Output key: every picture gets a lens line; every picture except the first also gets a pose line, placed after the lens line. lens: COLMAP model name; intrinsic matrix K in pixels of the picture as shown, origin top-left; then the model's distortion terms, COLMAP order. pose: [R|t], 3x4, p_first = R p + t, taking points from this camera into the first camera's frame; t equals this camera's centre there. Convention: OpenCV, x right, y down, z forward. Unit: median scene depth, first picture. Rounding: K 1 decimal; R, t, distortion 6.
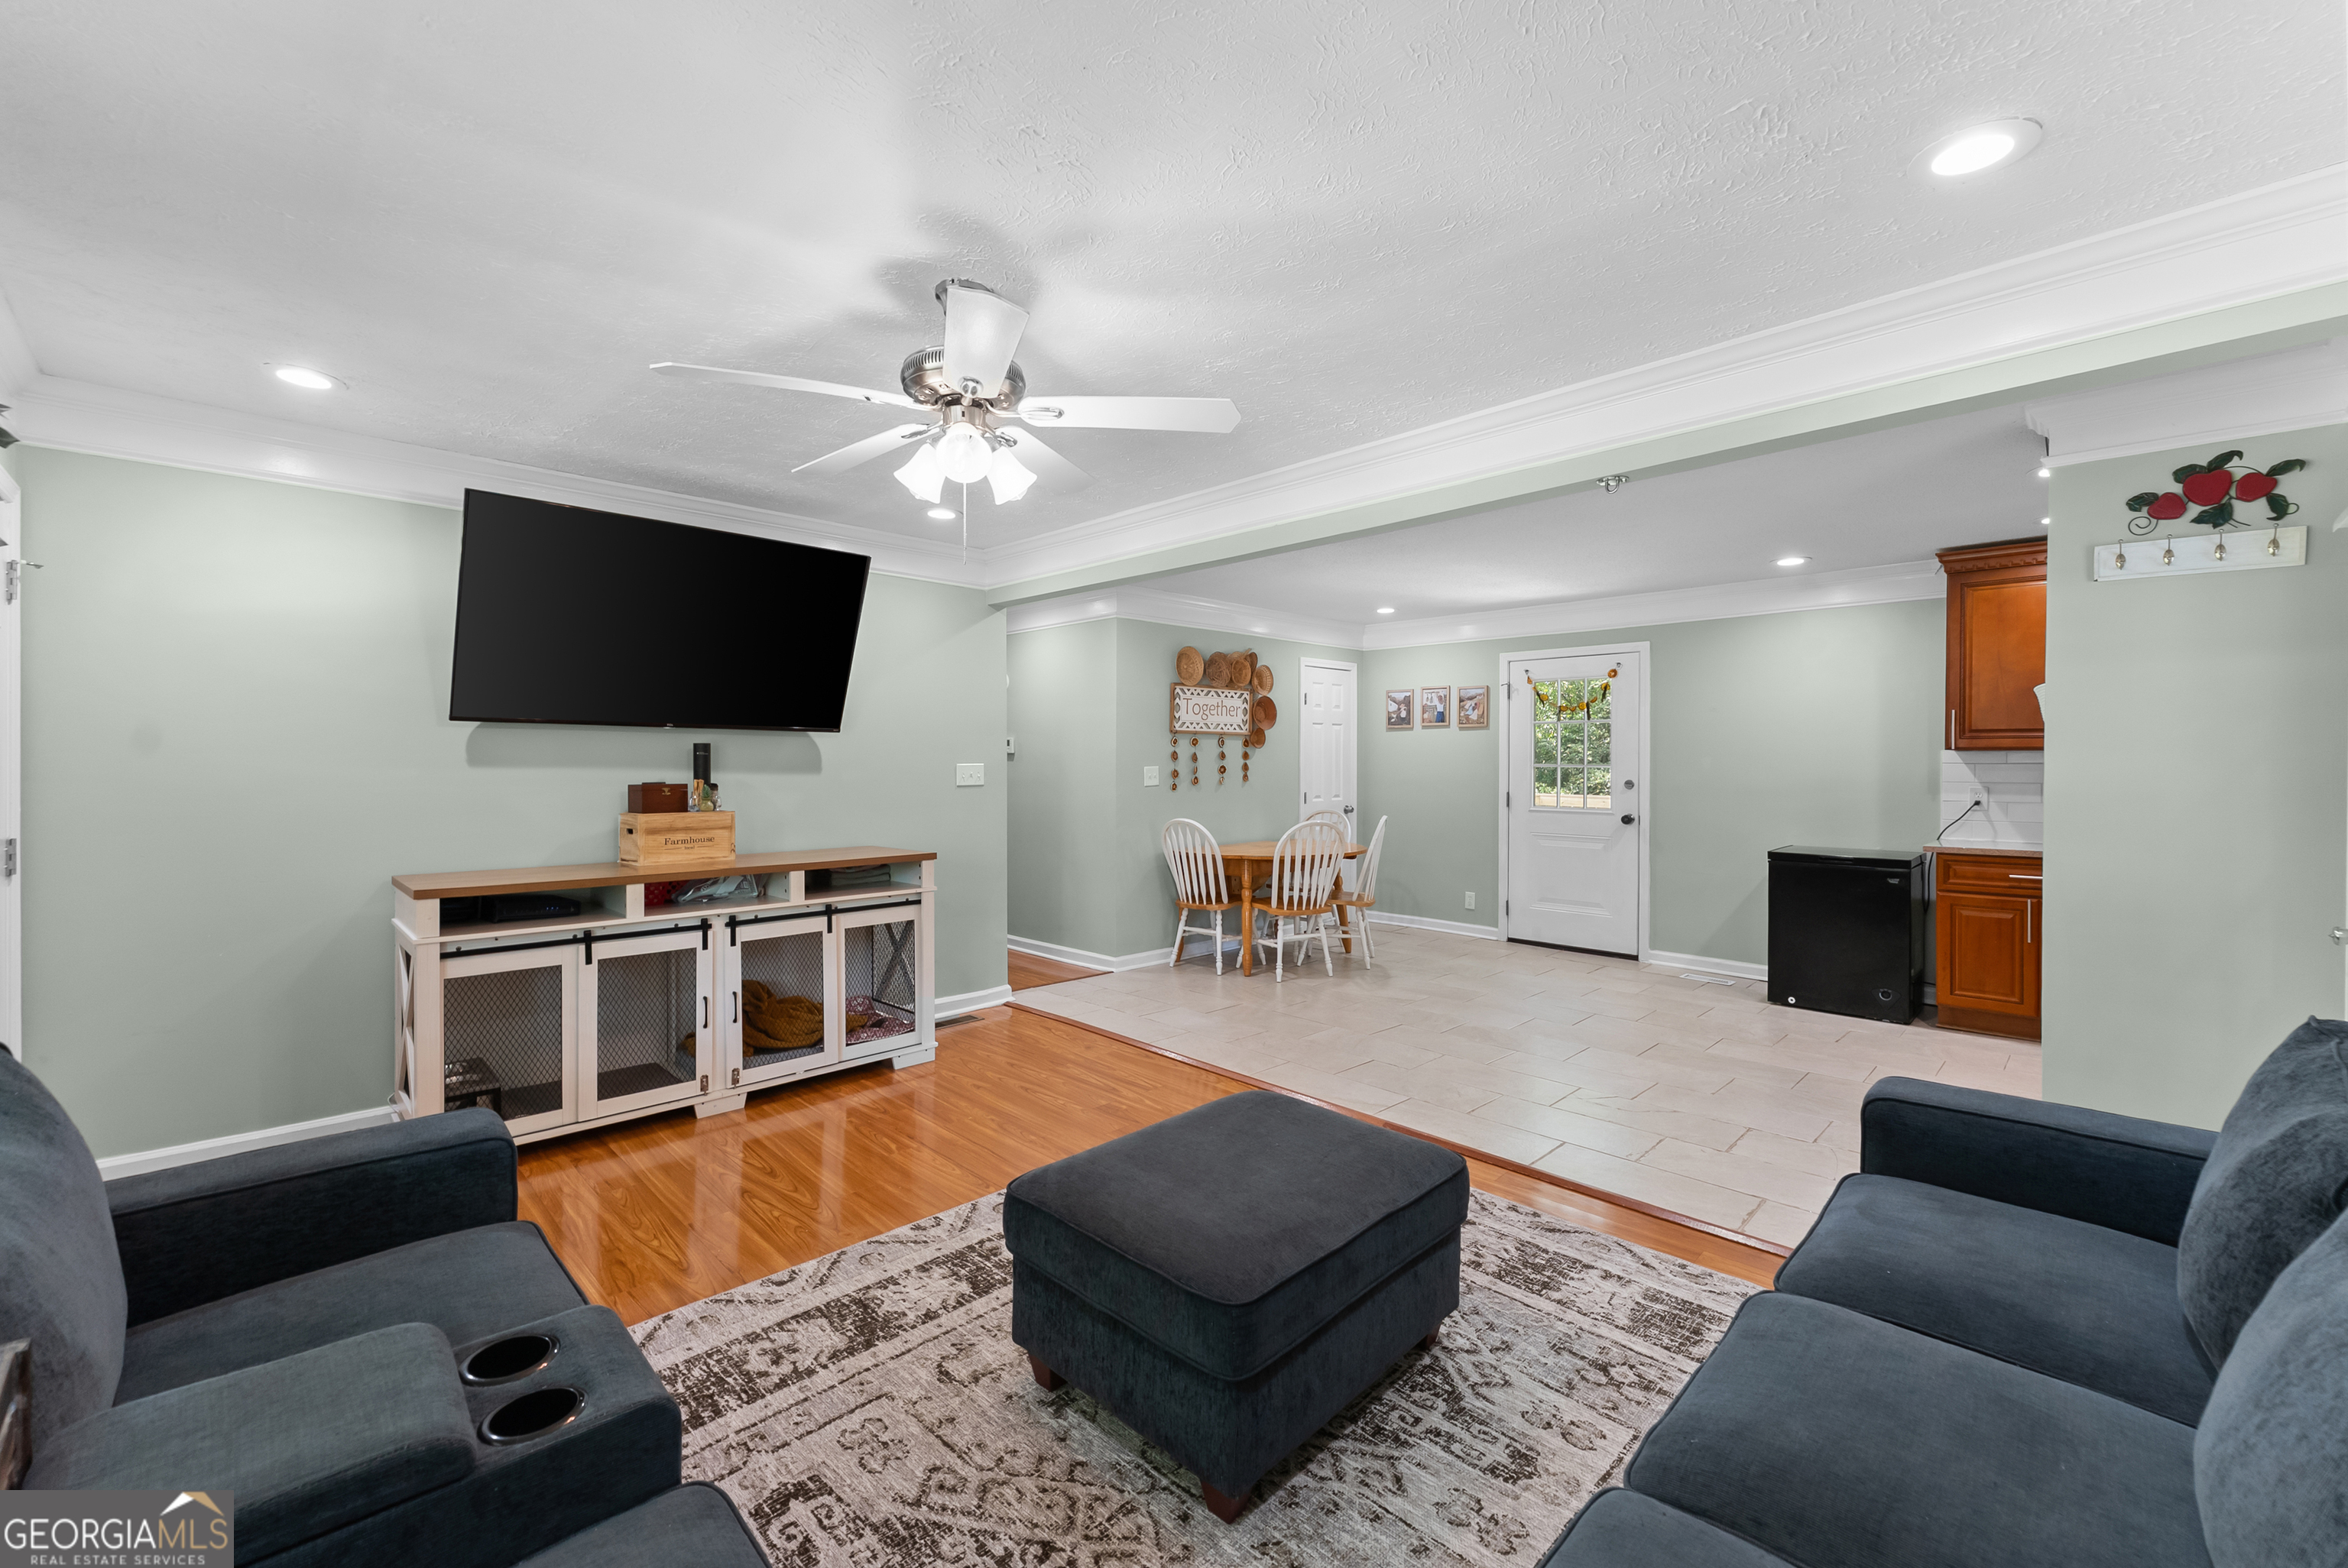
lens RADIAL K [[950.3, 0, 1178.4], [0, 950.3, 764.9], [0, 0, 1]] dist [-0.000775, -0.000006]
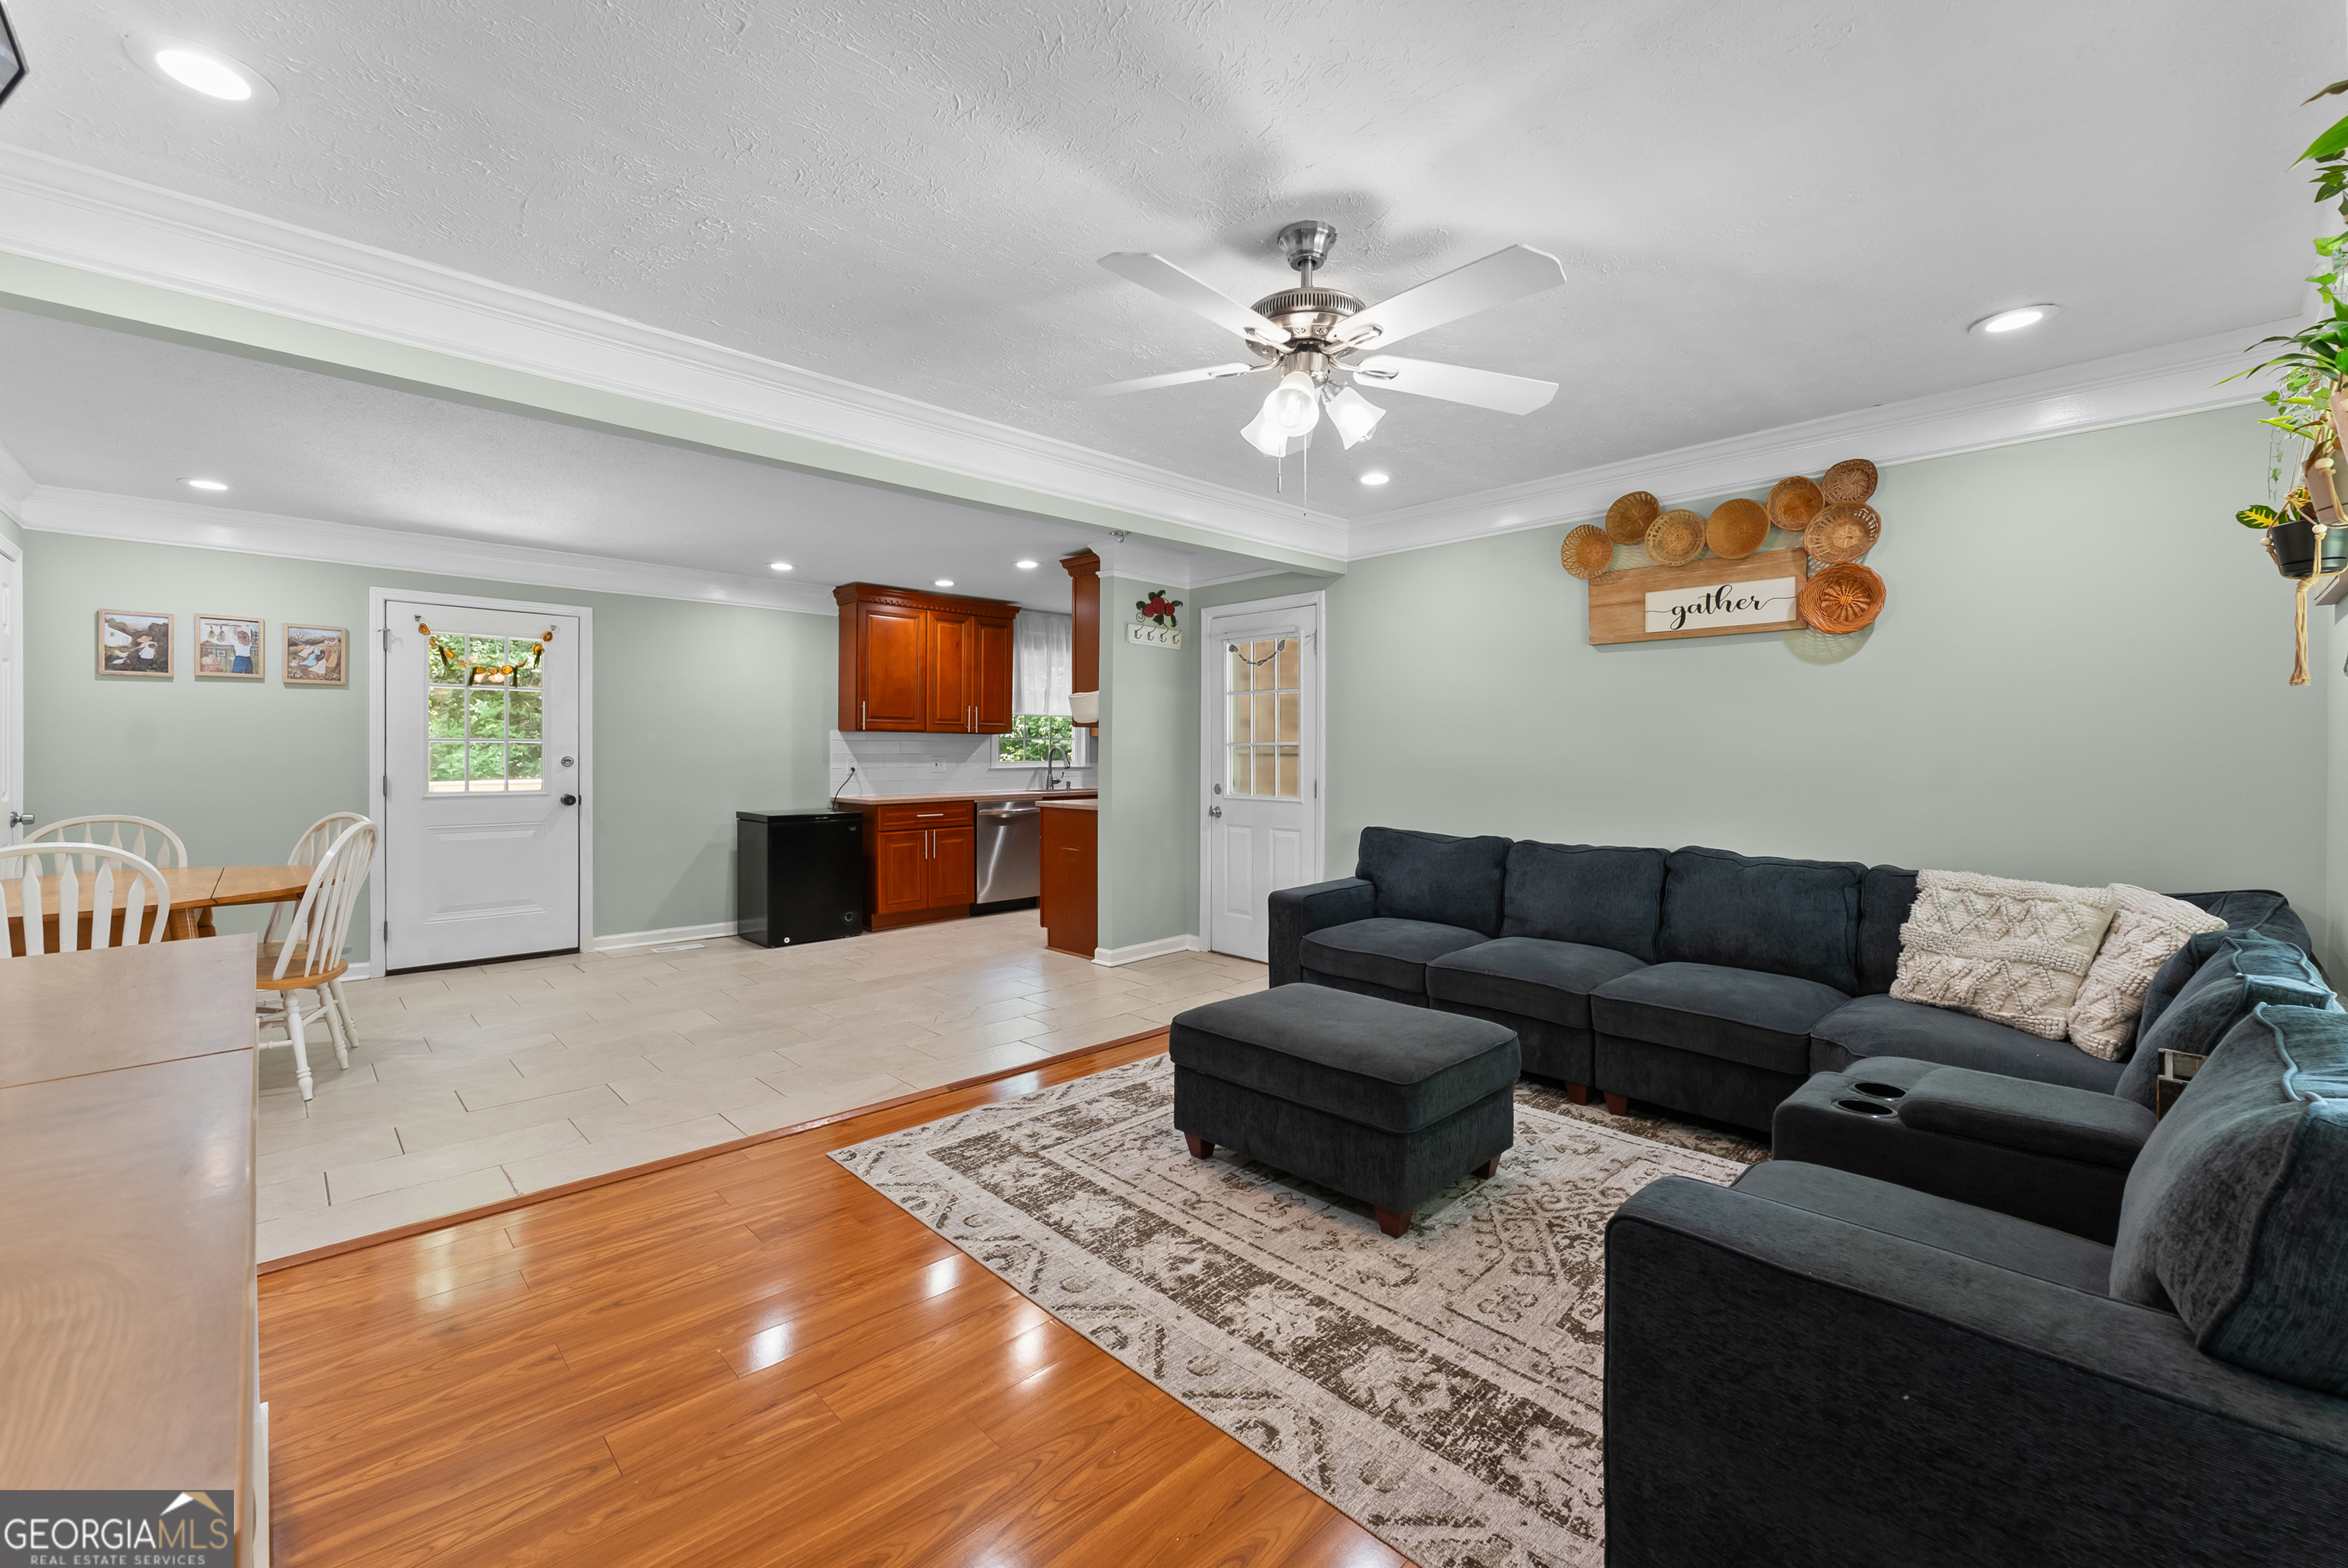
lens RADIAL K [[953.7, 0, 1186.5], [0, 953.7, 757.8], [0, 0, 1]] dist [-0.000956, -0.000288]
pose [[0.010877, -0.007991, 0.999909, -0.701169], [0.000423, 0.999968, 0.007987, 0.016266], [-0.999941, 0.000336, 0.010880, 0.649268]]
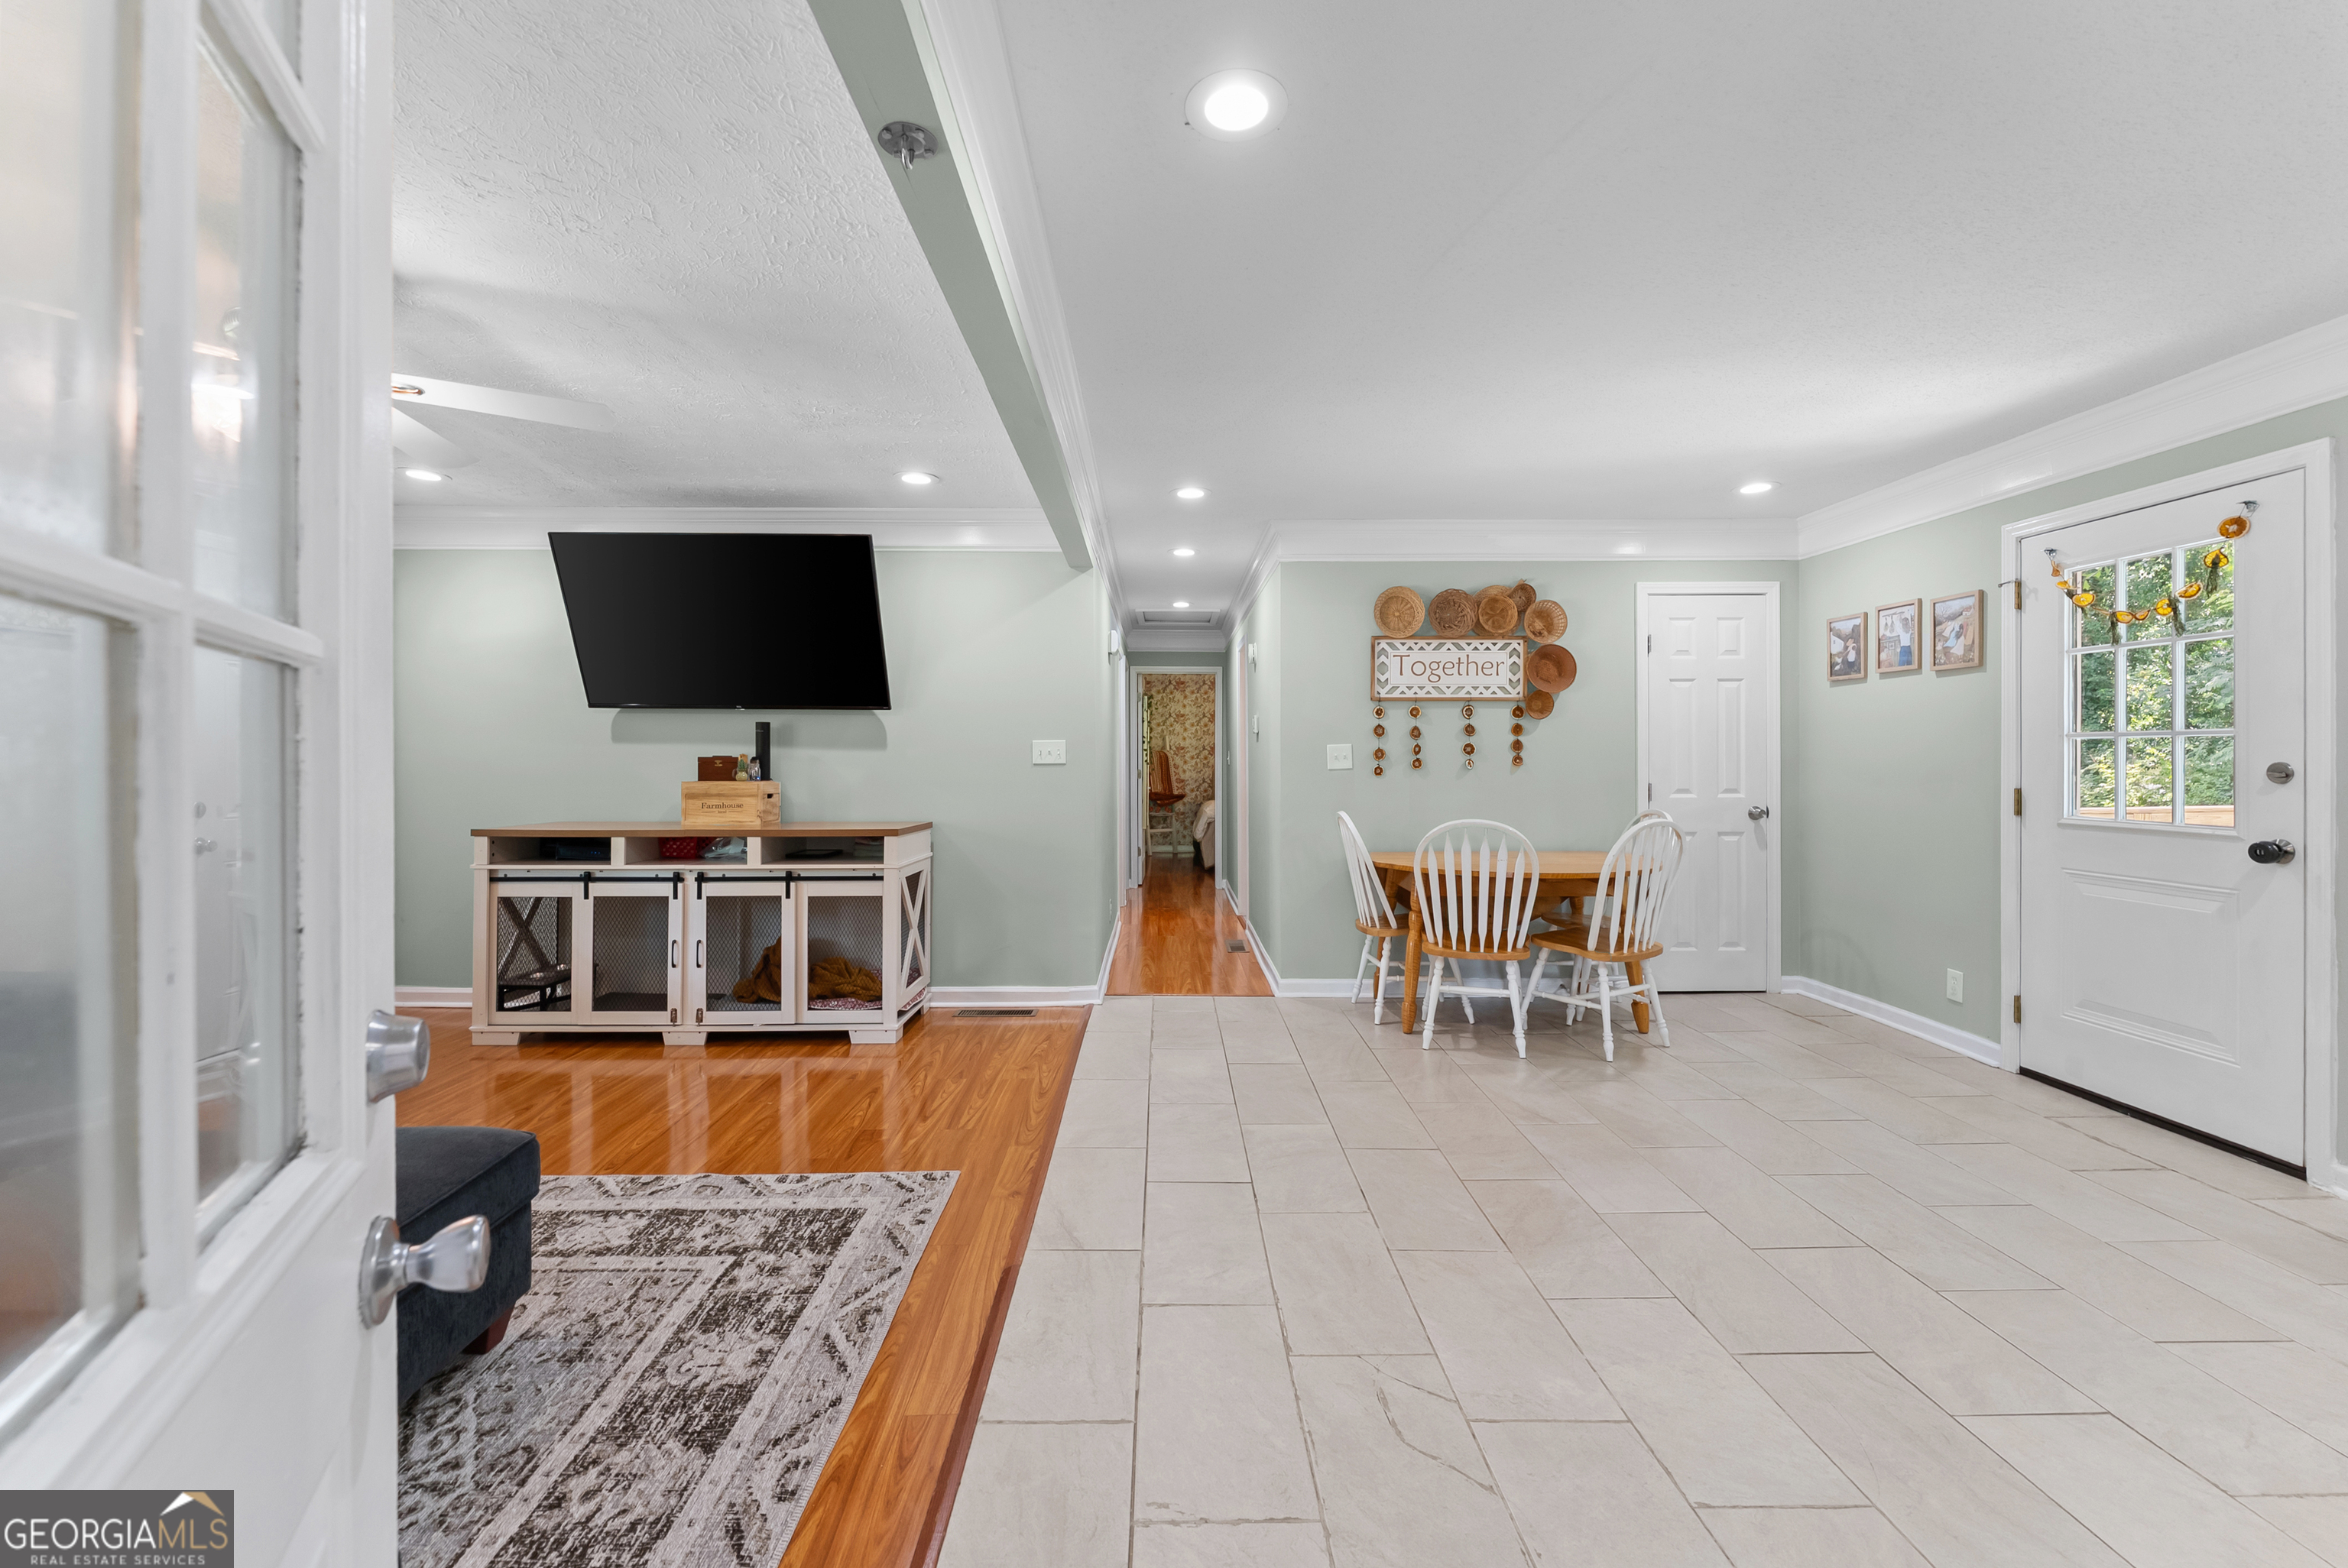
lens RADIAL K [[953.8, 0, 1175.4], [0, 953.8, 752.4], [0, 0, 1]] dist [-0.000754, -0.000112]
pose [[0.720649, -0.006763, -0.693267, 0.670578], [-0.000239, 0.999950, -0.010004, 0.025722], [0.693300, 0.007375, 0.720611, 0.533089]]
